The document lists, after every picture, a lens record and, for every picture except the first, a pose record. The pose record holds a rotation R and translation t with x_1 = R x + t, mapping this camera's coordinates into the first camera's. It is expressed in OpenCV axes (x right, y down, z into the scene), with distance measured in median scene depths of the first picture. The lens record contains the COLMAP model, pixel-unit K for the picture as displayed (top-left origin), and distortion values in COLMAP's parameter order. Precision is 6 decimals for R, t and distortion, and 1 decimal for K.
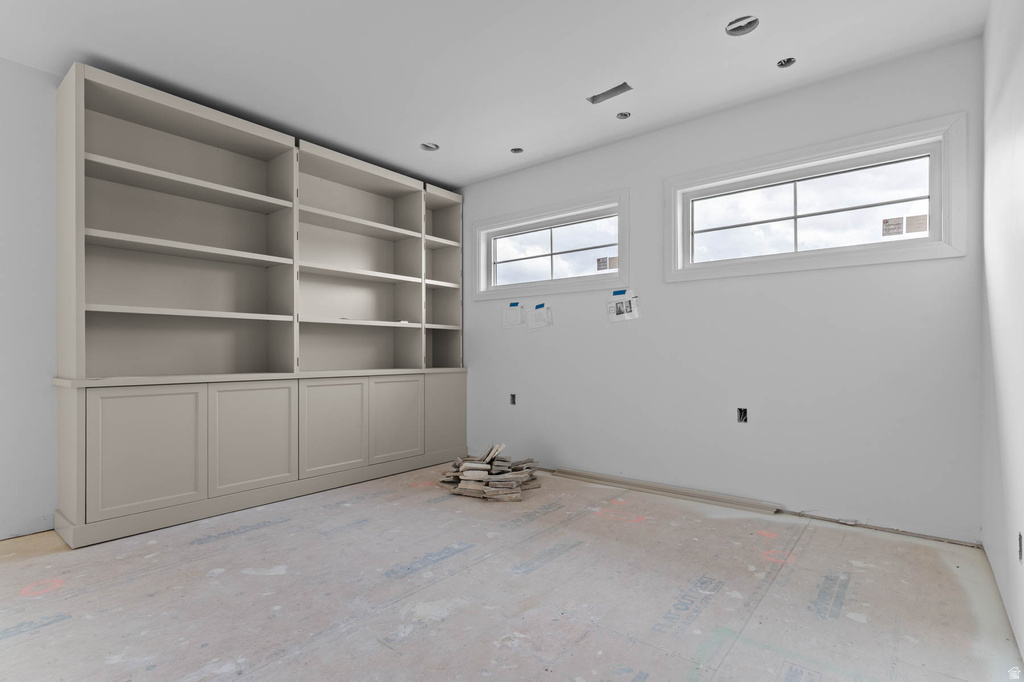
lens RADIAL K [[505.9, 0, 516.1], [0, 505.9, 347.3], [0, 0, 1]] dist [0.004075, 0.000163]
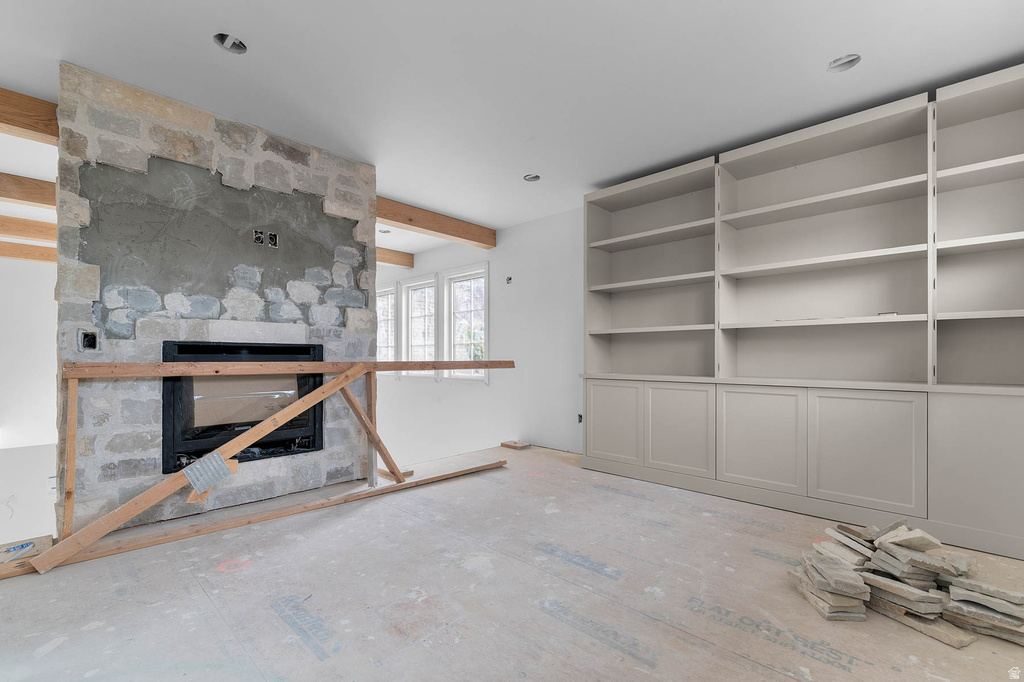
lens RADIAL K [[443.0, 0, 517.2], [0, 443.0, 350.0], [0, 0, 1]] dist [-0.002162, 0.000126]
pose [[-0.084103, -0.015087, -0.996343, 0.605073], [0.009362, 0.999829, -0.015930, 0.004360], [0.996413, -0.010667, -0.083948, 0.775220]]
